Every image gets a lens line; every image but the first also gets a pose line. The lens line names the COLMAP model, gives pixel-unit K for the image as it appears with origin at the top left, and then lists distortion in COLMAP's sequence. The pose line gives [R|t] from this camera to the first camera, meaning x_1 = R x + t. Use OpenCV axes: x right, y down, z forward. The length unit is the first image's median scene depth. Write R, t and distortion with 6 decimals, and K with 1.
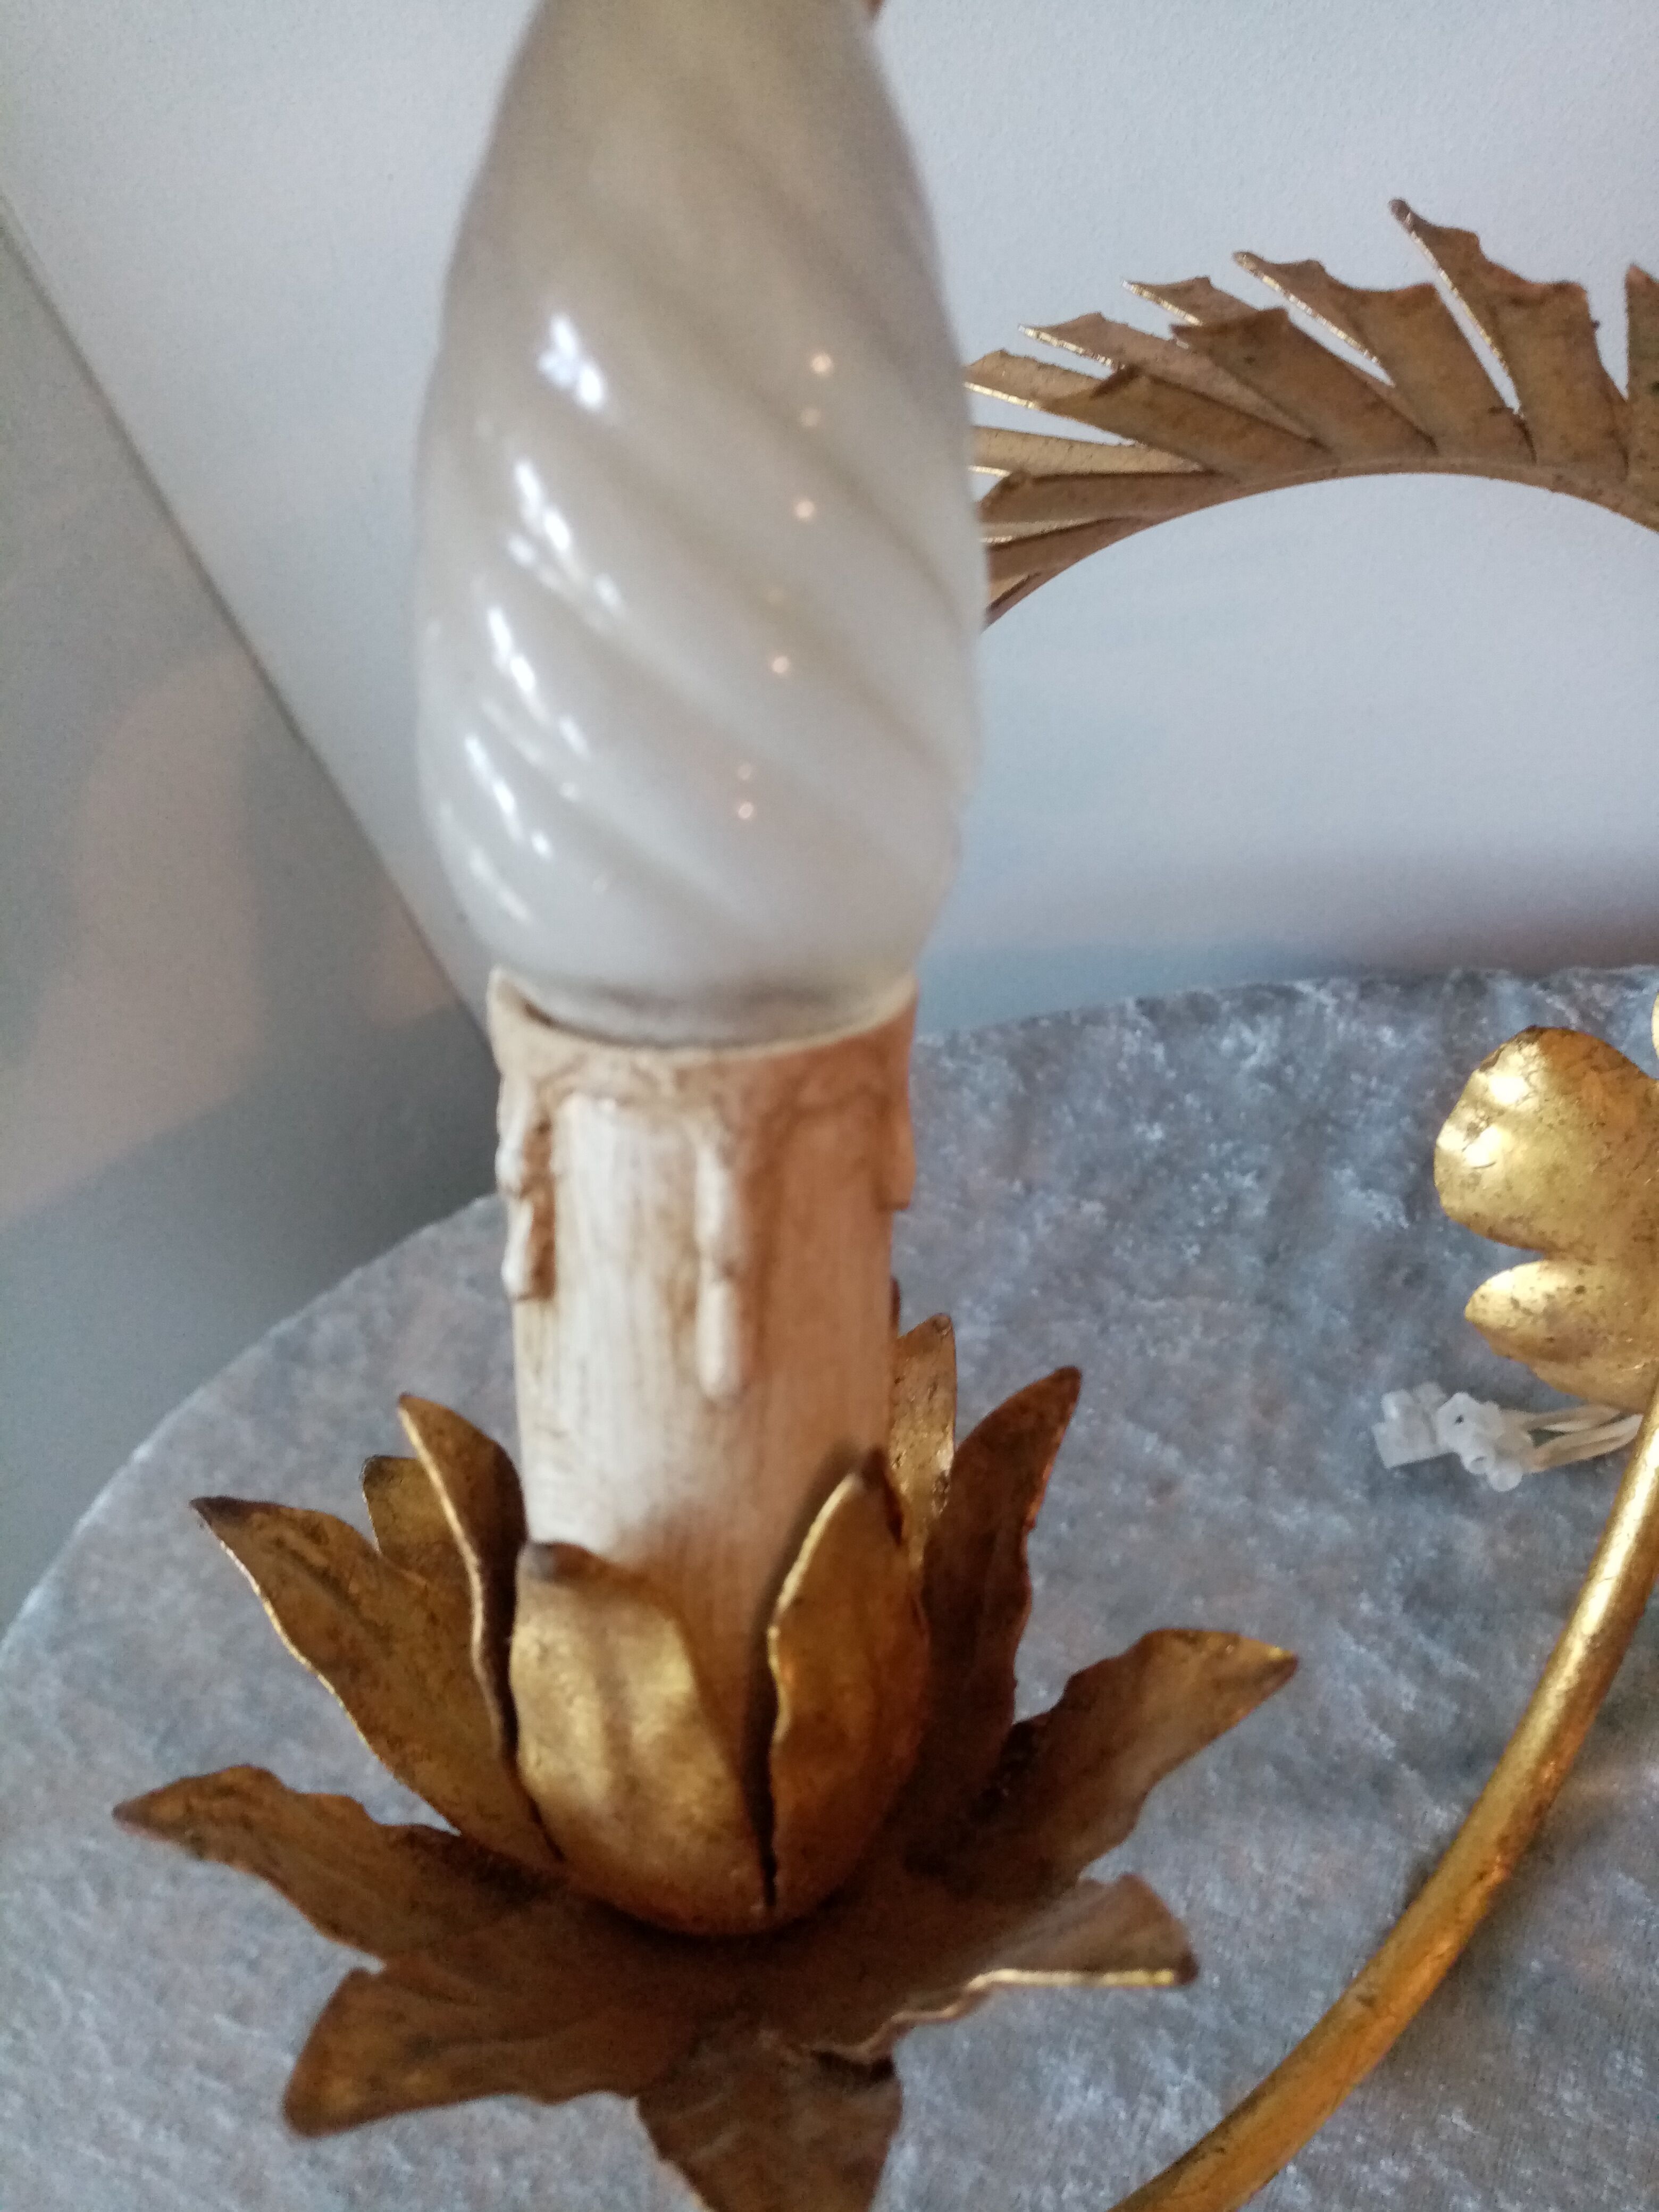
lens RADIAL K [[1763.1, 0, 817.3], [0, 1763.1, 1121.9], [0, 0, 1]] dist [-0.031300, -0.015872]
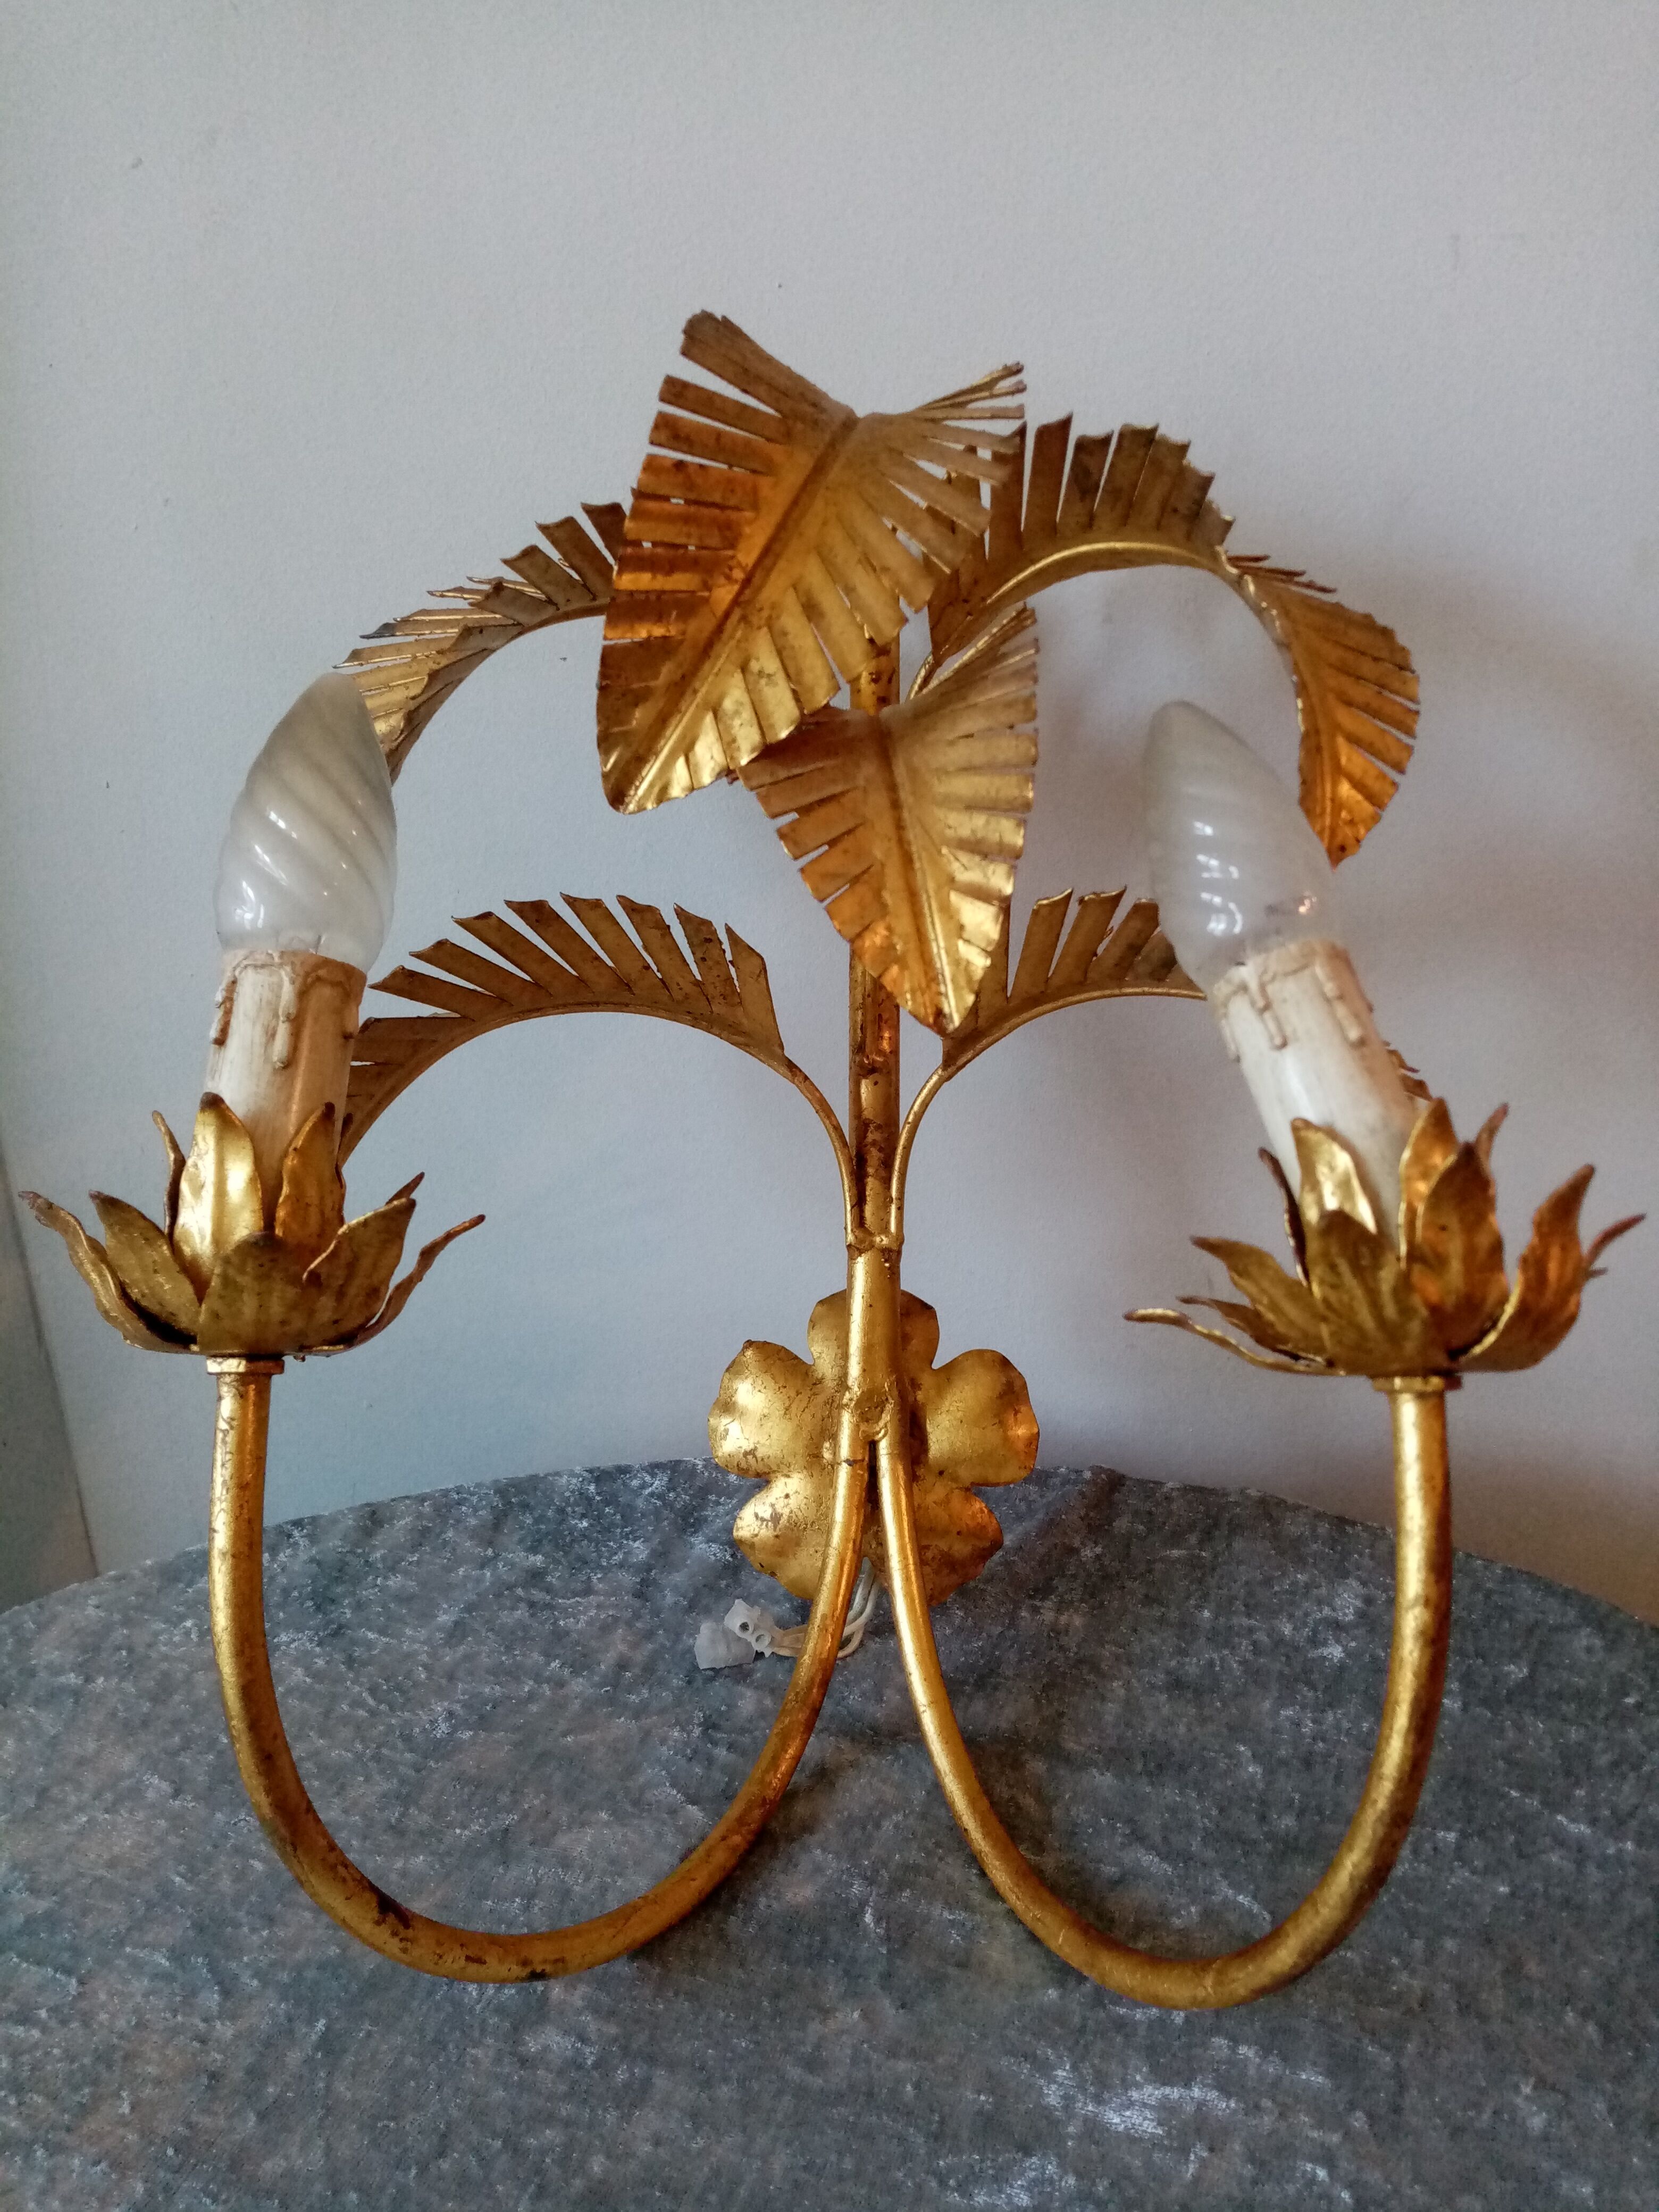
lens RADIAL K [[1712.9, 0, 844.5], [0, 1712.9, 1119.3], [0, 0, 1]] dist [-0.007280, -0.049562]
pose [[0.980360, 0.092632, 0.174111, 0.138330], [0.027392, 0.810321, -0.585346, 0.691103], [-0.195307, 0.578618, 0.791869, -0.511927]]
